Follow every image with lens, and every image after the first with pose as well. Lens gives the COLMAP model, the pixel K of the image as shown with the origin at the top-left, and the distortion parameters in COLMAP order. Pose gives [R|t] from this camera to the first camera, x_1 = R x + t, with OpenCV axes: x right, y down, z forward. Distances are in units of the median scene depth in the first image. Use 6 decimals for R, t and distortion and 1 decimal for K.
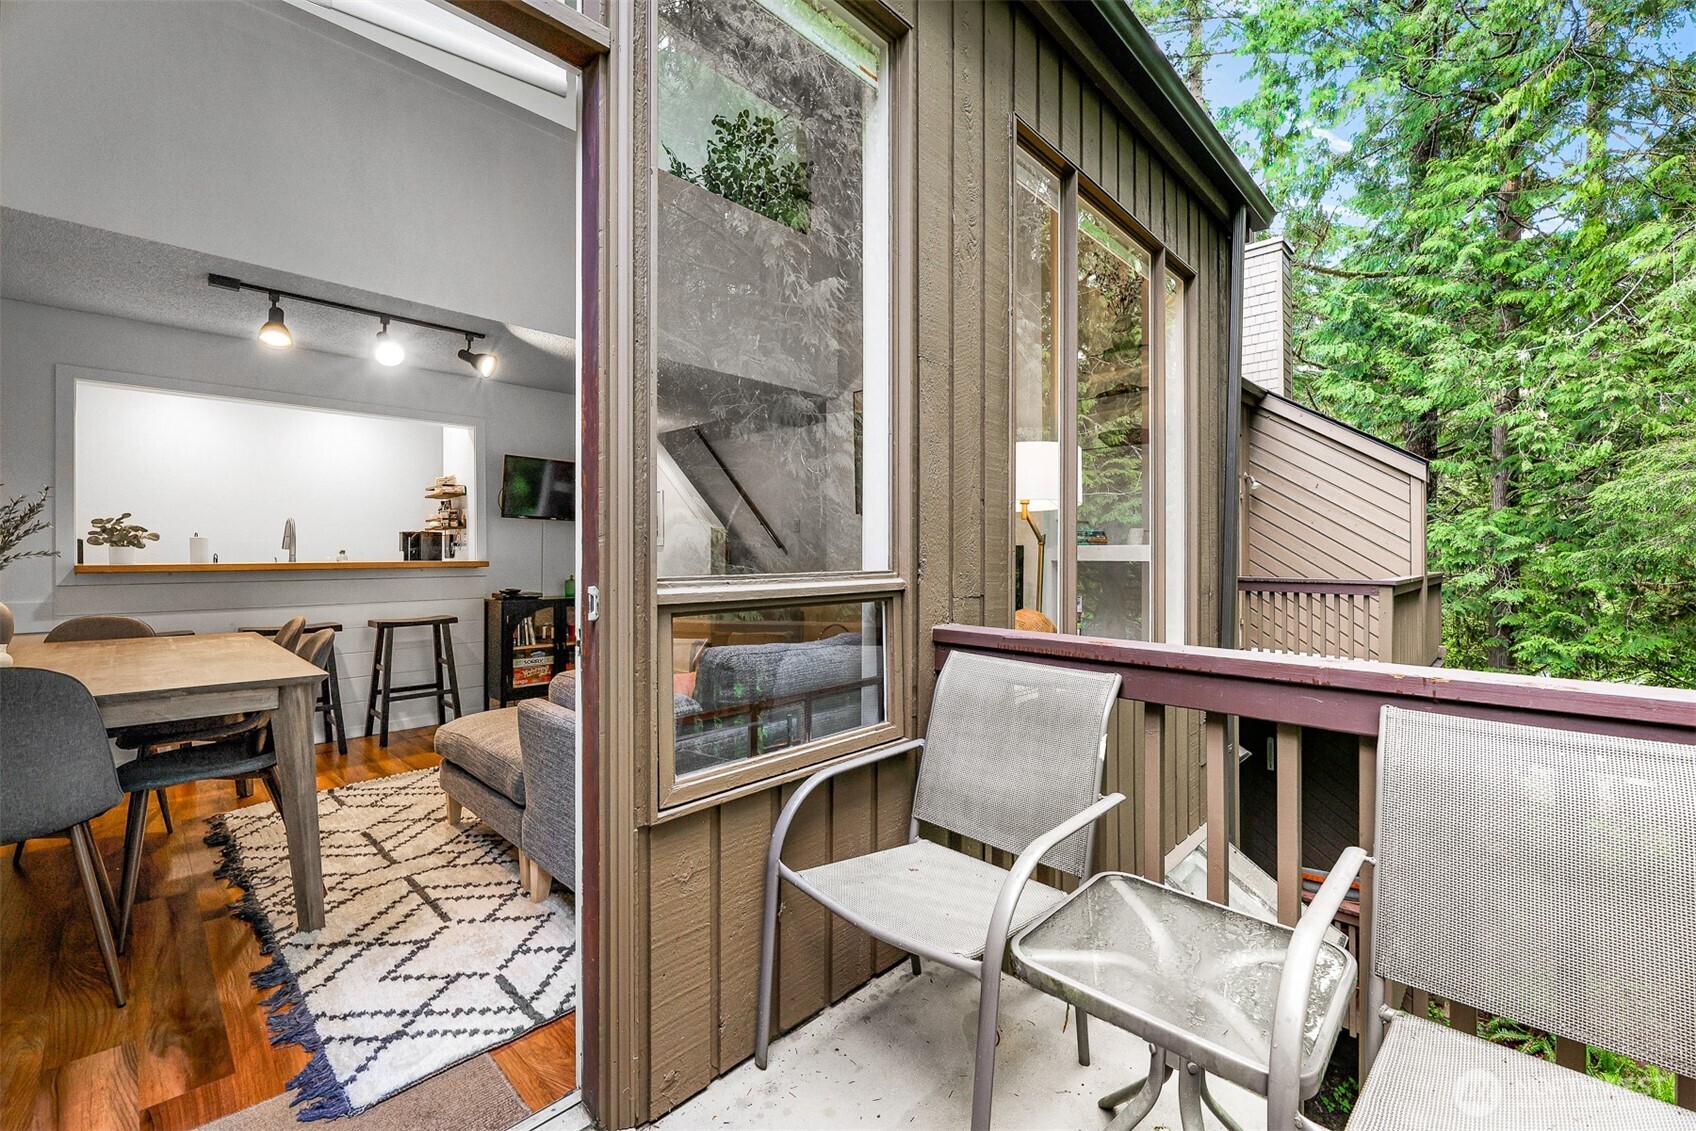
lens RADIAL K [[688.4, 0, 830.6], [0, 688.4, 551.3], [0, 0, 1]] dist [0.005256, -0.003190]
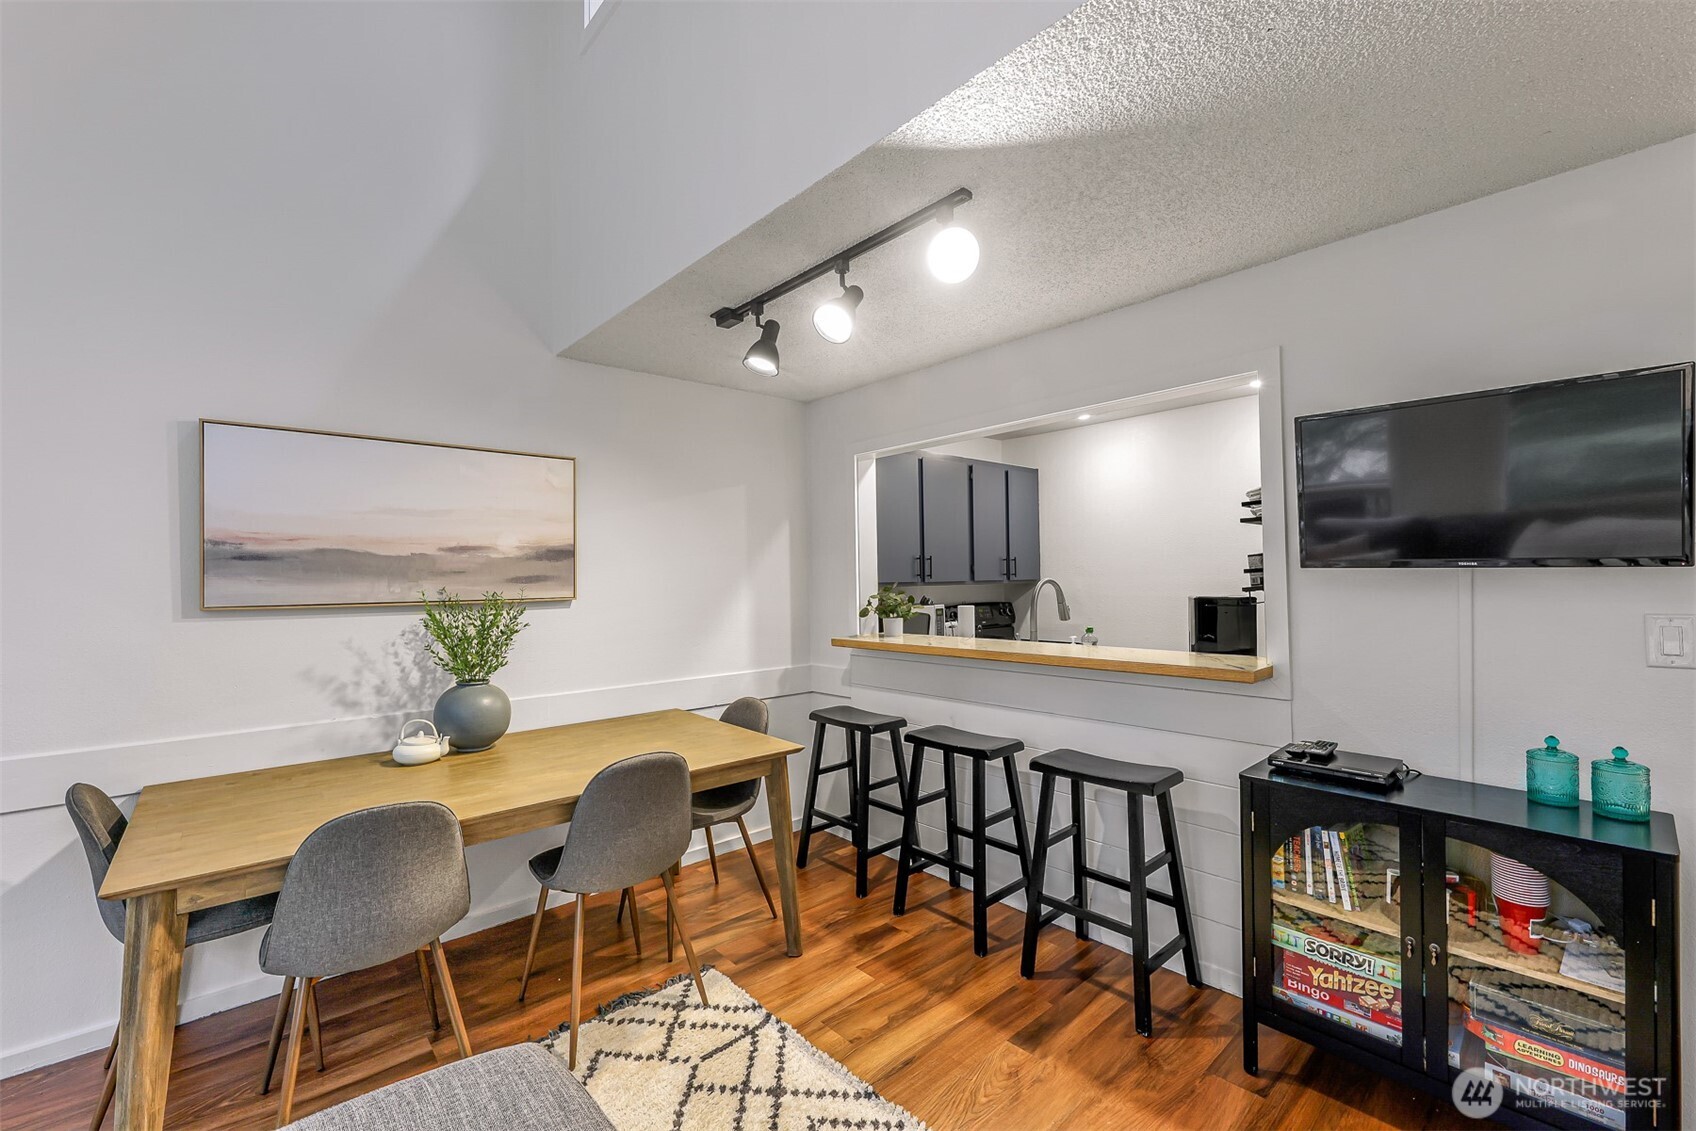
lens RADIAL K [[695.6, 0, 854.8], [0, 695.6, 569.8], [0, 0, 1]] dist [-0.006807, -0.000109]
pose [[-0.075290, -0.000869, -0.997161, -0.045100], [0.021773, 0.999760, -0.002516, -0.056026], [0.996924, -0.021900, -0.075253, 0.799145]]
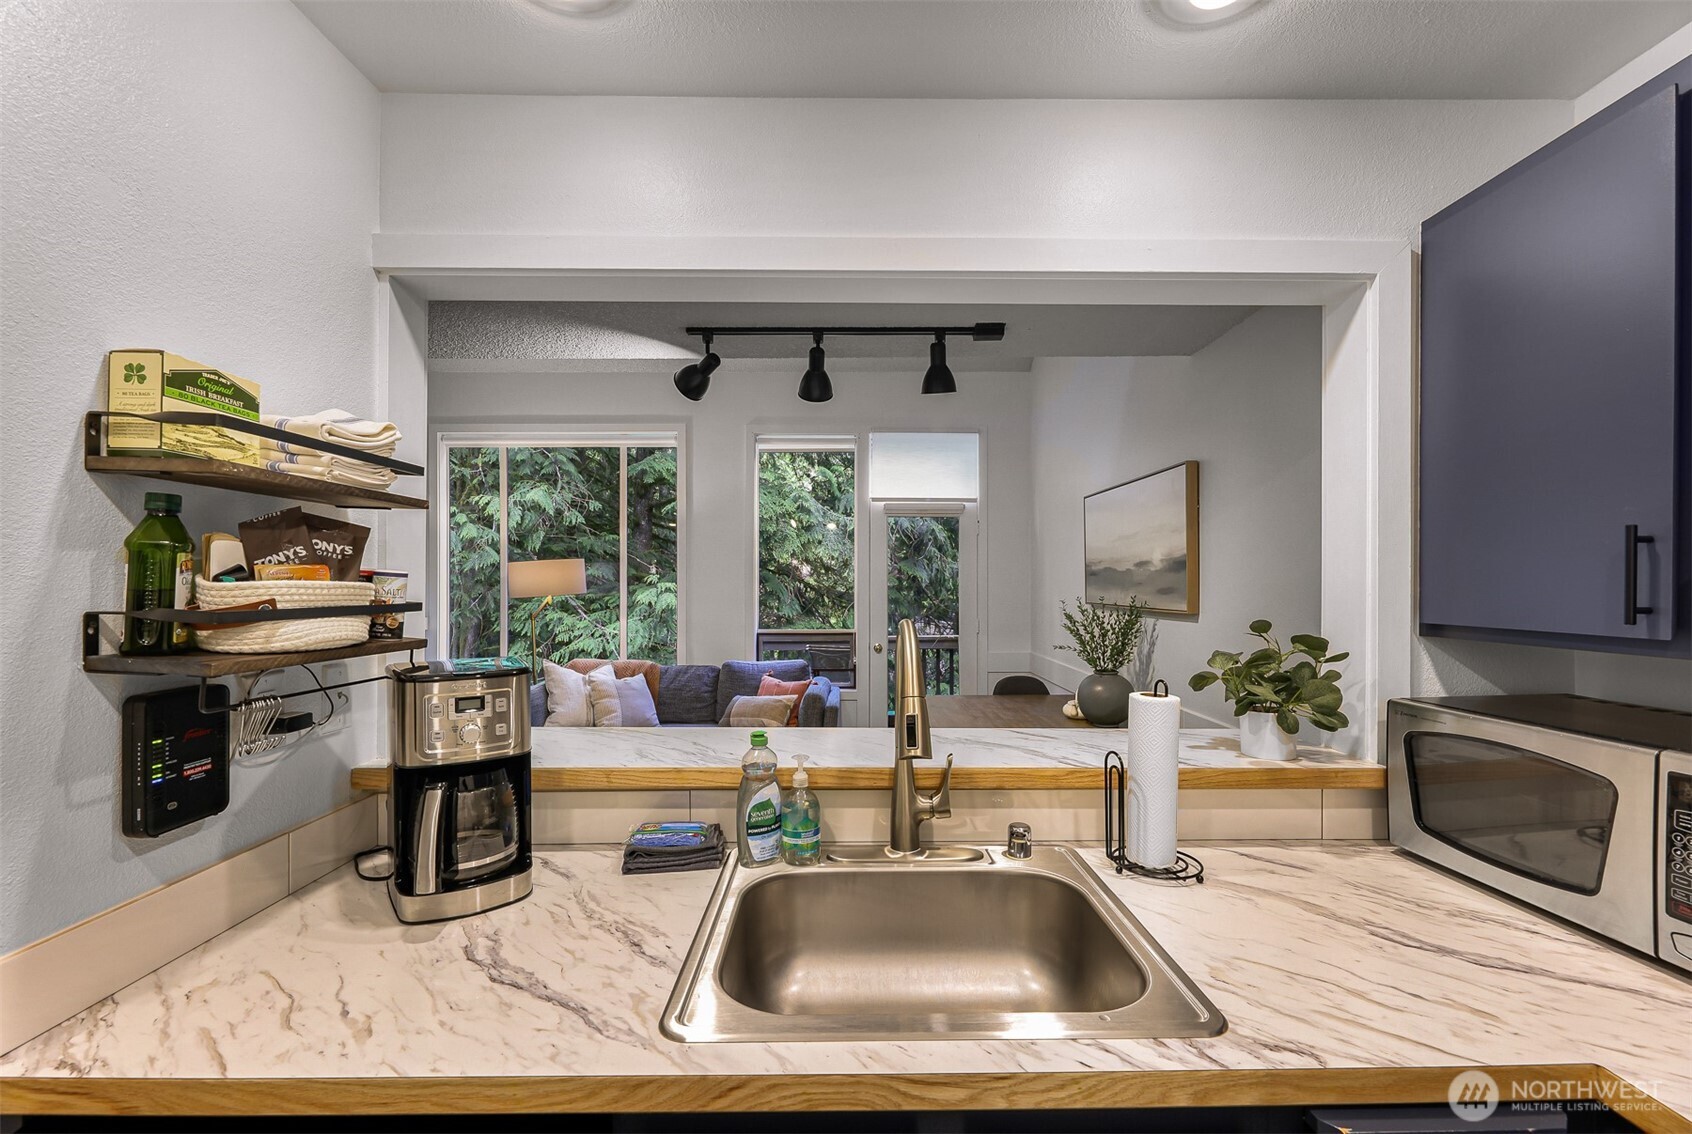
lens RADIAL K [[686.7, 0, 855.2], [0, 686.7, 582.6], [0, 0, 1]] dist [0.005256, -0.003190]
pose [[-0.690966, 0.005690, 0.722865, -0.915214], [-0.000505, 0.999965, -0.008354, -0.057168], [-0.722887, -0.006137, -0.690939, 1.120042]]
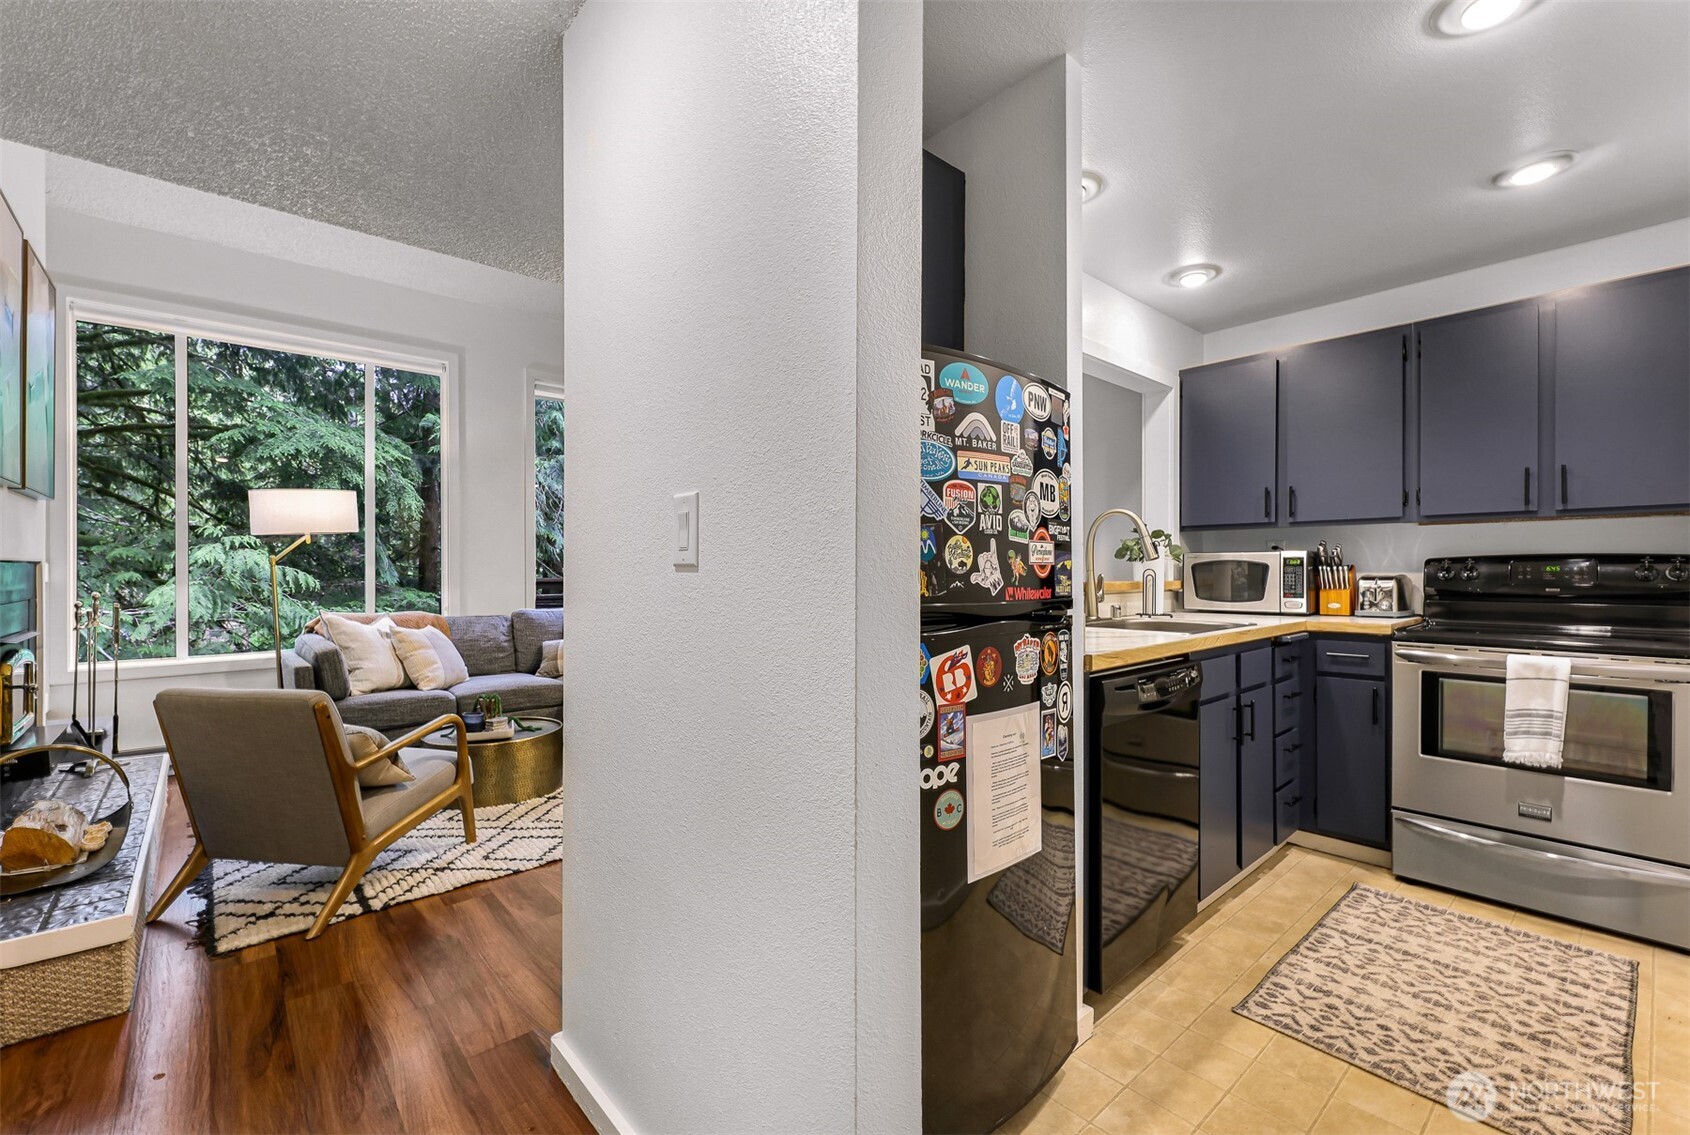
lens RADIAL K [[719.7, 0, 834.3], [0, 719.7, 572.7], [0, 0, 1]] dist [-0.006701, -0.000037]
pose [[-0.996062, 0.006835, 0.088400, -0.563029], [0.006453, 0.999969, -0.004601, 0.008474], [-0.088428, -0.004012, -0.996074, 1.555577]]
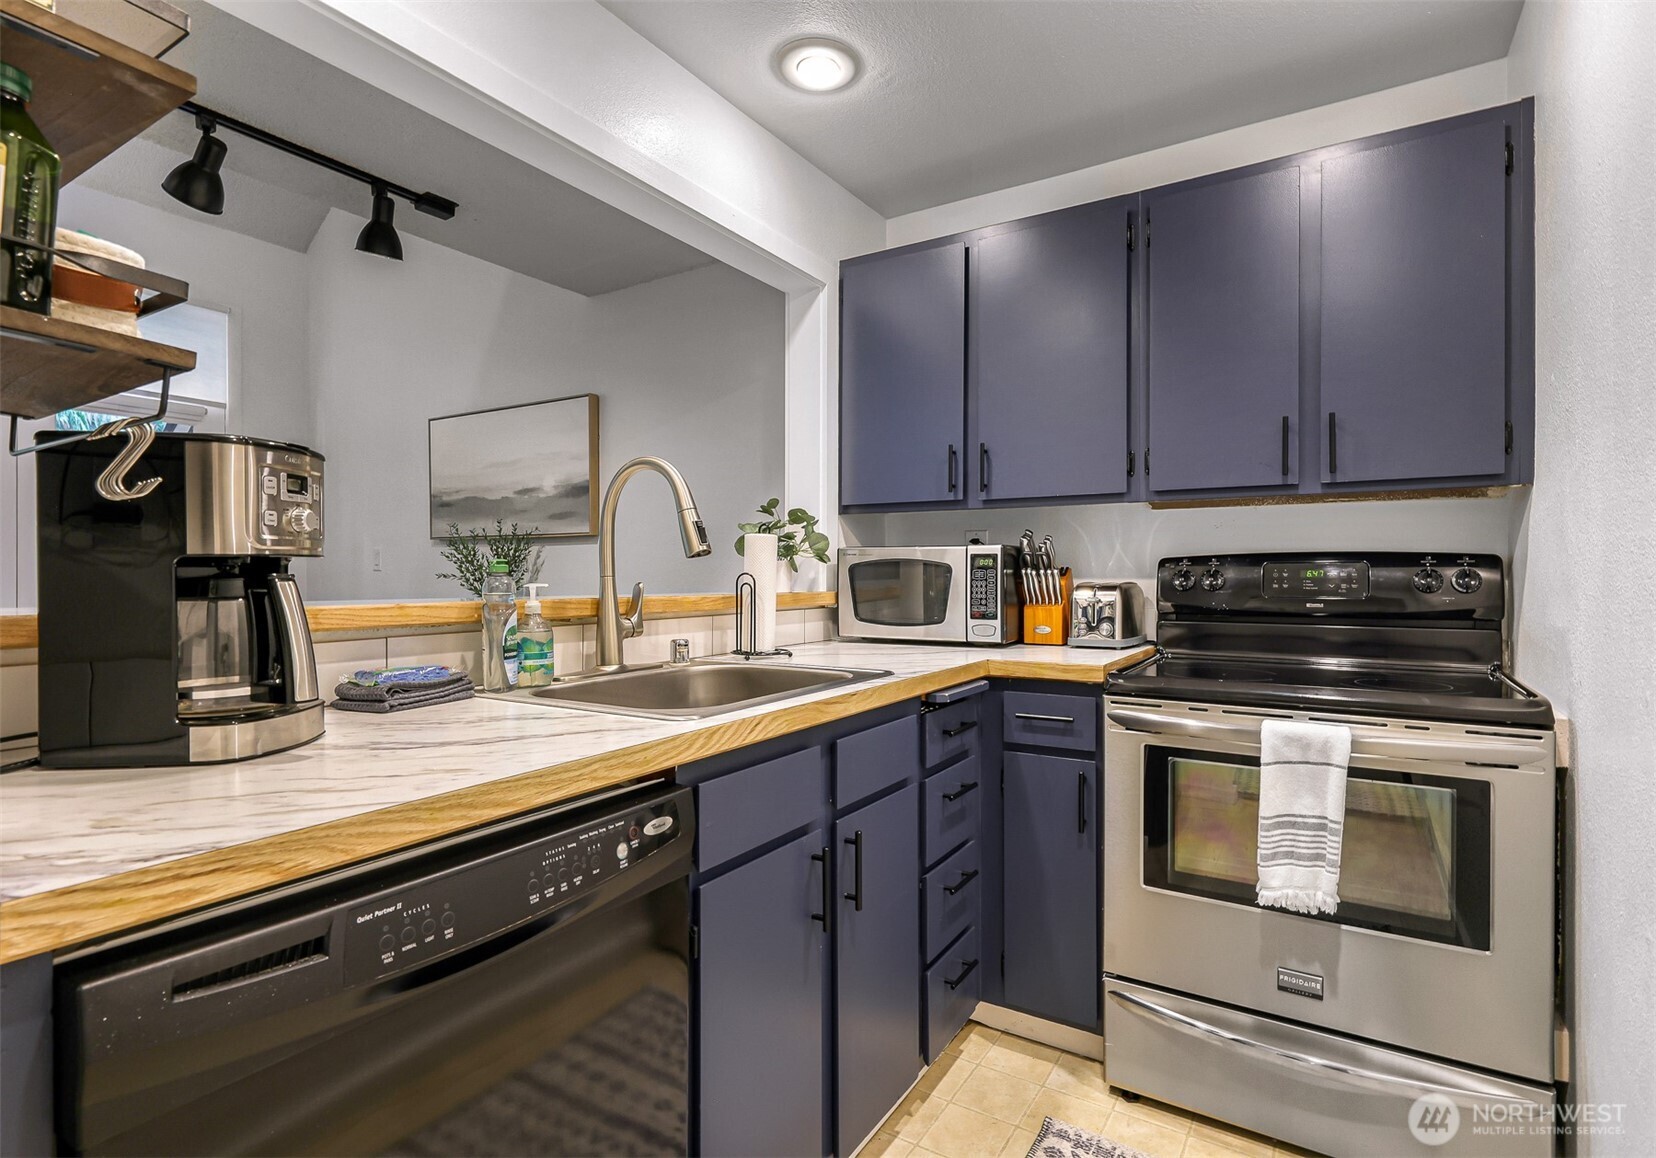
lens RADIAL K [[814.8, 0, 869.3], [0, 814.8, 575.2], [0, 0, 1]] dist [0.002420, -0.001639]
pose [[-0.974682, 0.006516, -0.223502, -0.762159], [0.007285, 0.999970, -0.002615, 0.006629], [0.223479, -0.004177, -0.974700, 1.297520]]
